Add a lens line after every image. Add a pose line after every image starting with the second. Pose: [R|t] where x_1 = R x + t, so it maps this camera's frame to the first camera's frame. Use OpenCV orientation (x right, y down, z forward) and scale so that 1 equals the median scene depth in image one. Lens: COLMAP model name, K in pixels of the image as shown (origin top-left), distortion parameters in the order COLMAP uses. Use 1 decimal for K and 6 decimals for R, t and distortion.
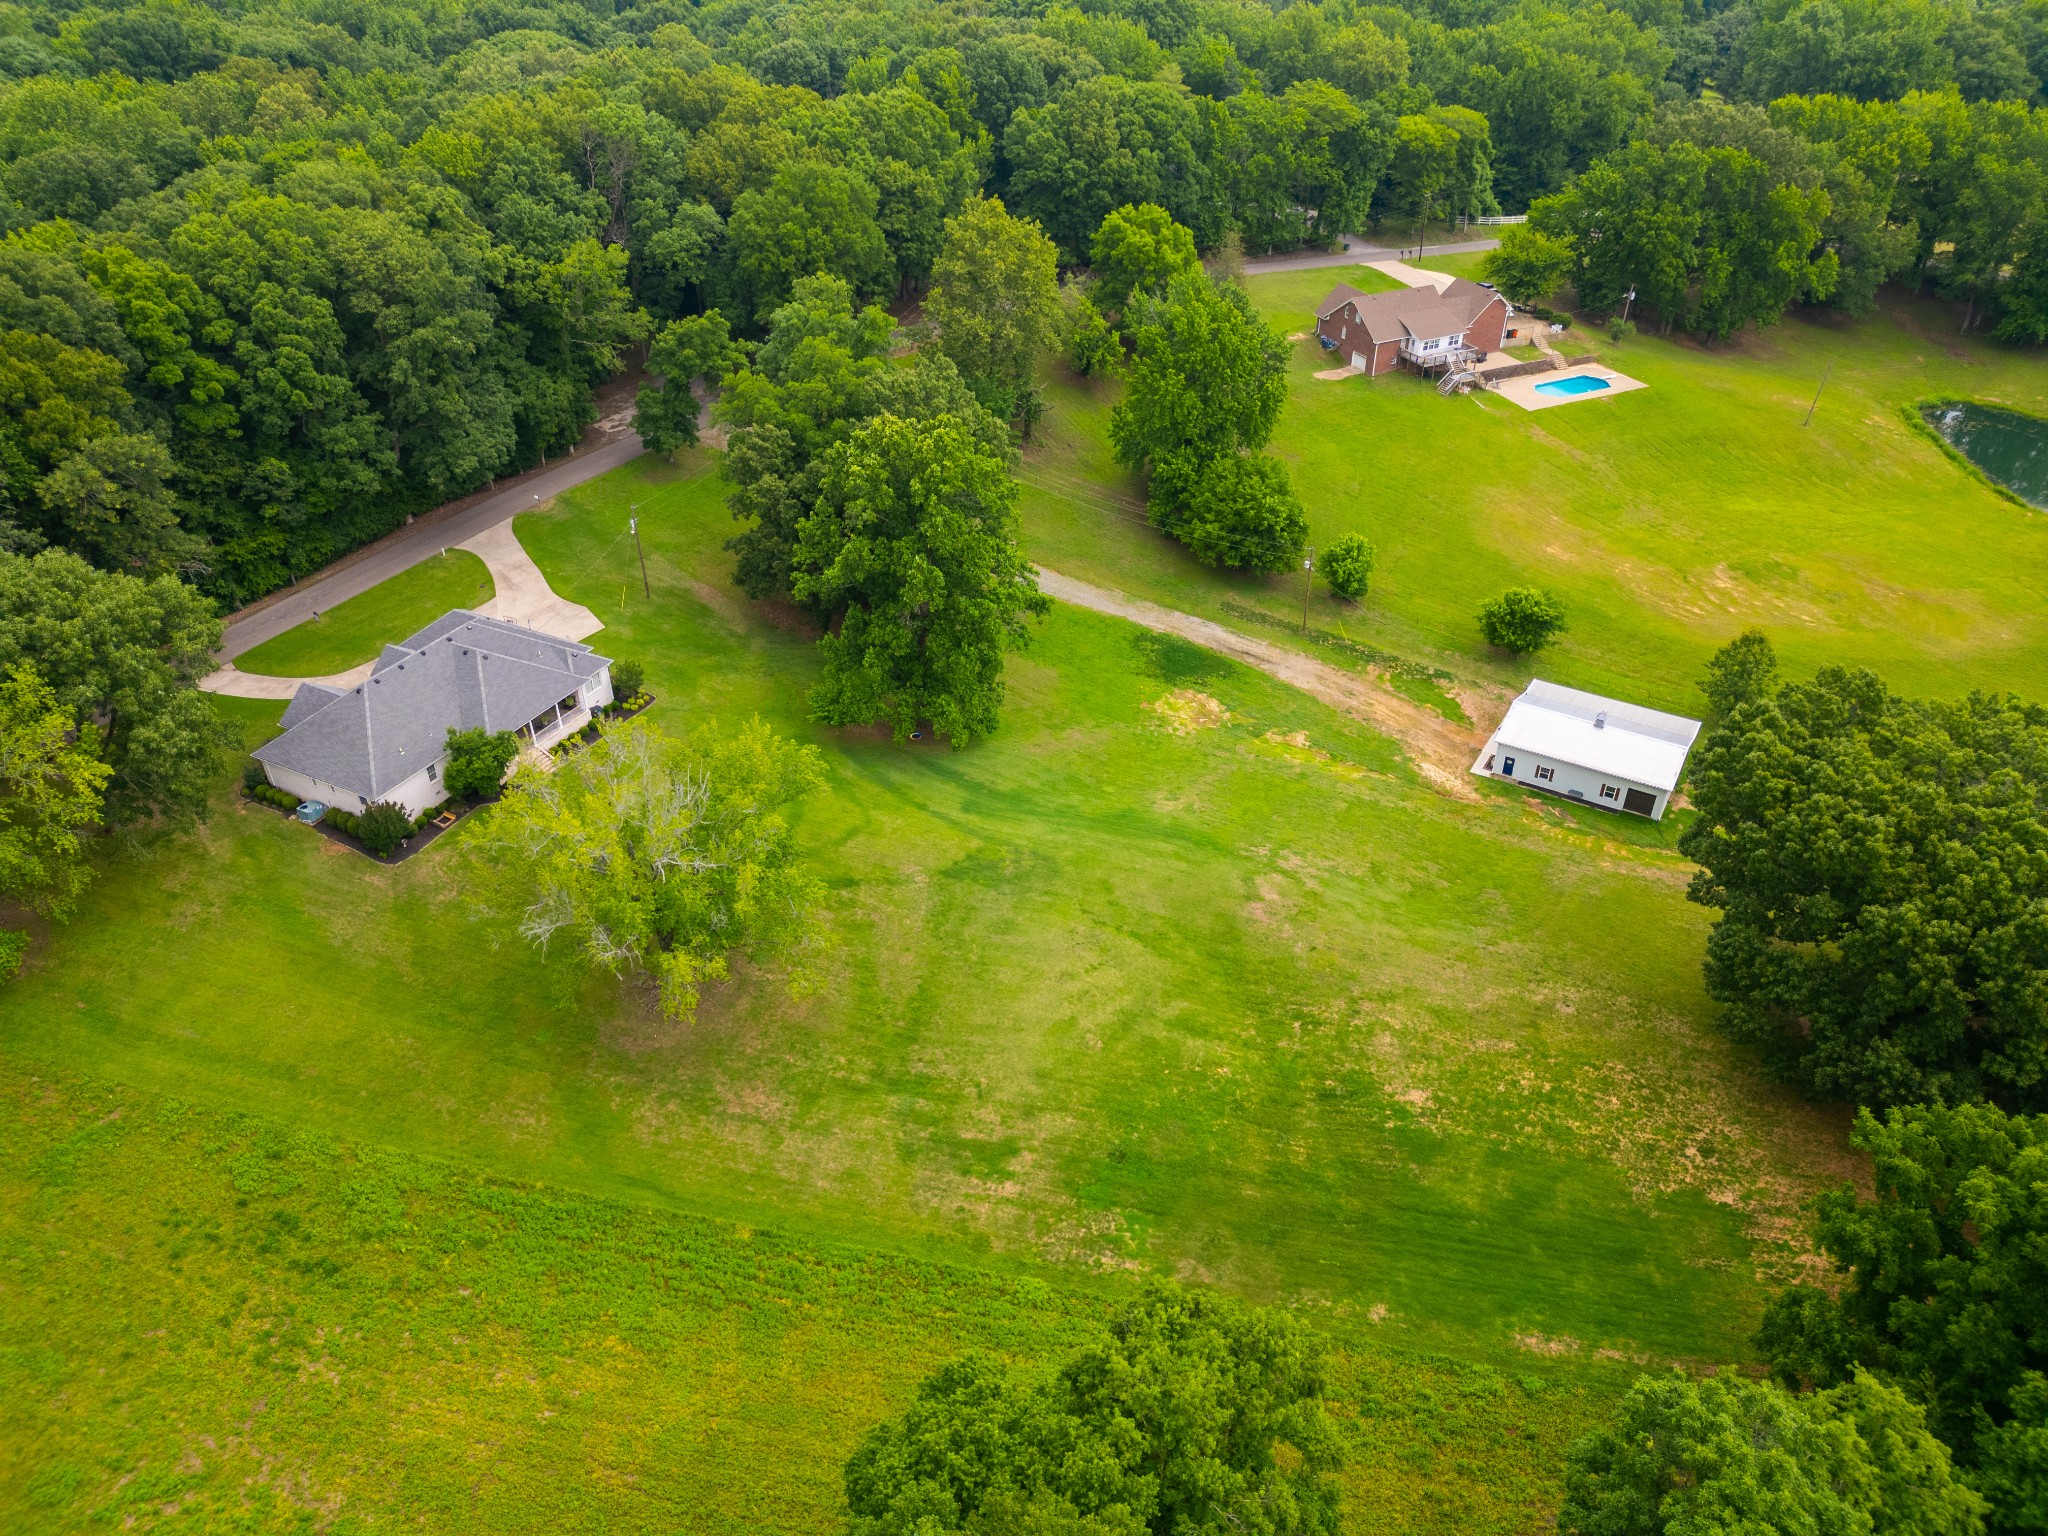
lens RADIAL K [[1186.3, 0, 954.3], [0, 1186.3, 696.4], [0, 0, 1]] dist [0.070878, -0.063324]
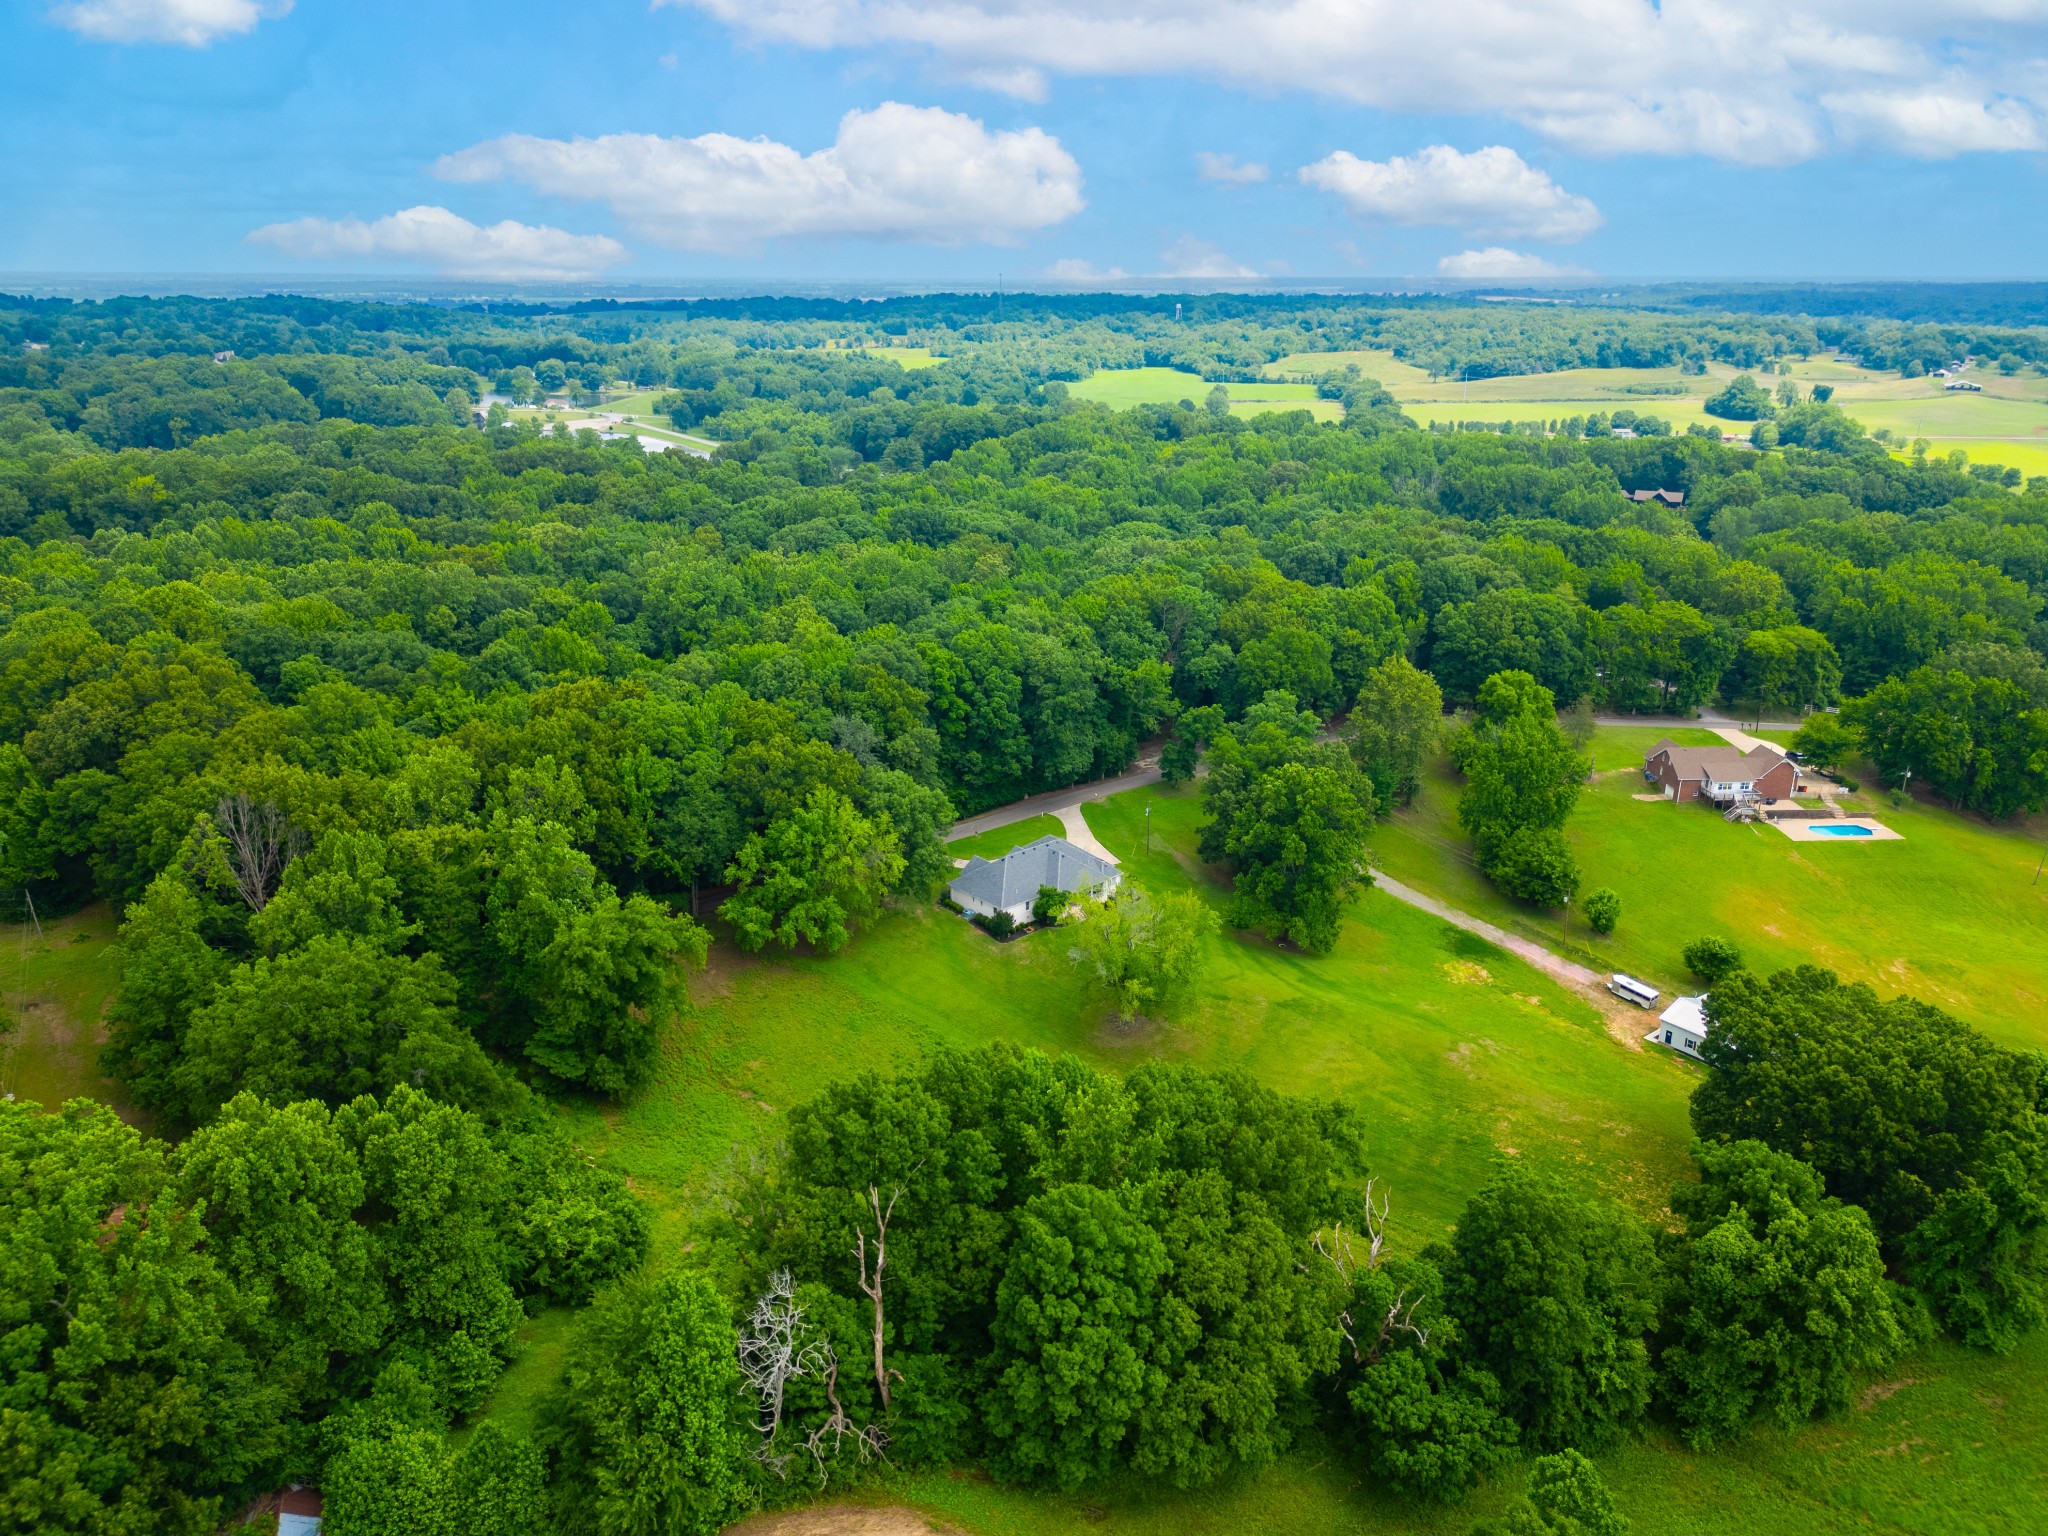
lens RADIAL K [[1564.9, 0, 1024.0], [0, 1564.9, 768.0], [0, 0, 1]] dist [0.087043, -0.187942]
pose [[0.934440, 0.121722, -0.334672, 0.288032], [-0.212421, 0.944795, -0.249477, 0.363739], [0.285830, 0.304213, 0.908711, -1.034790]]
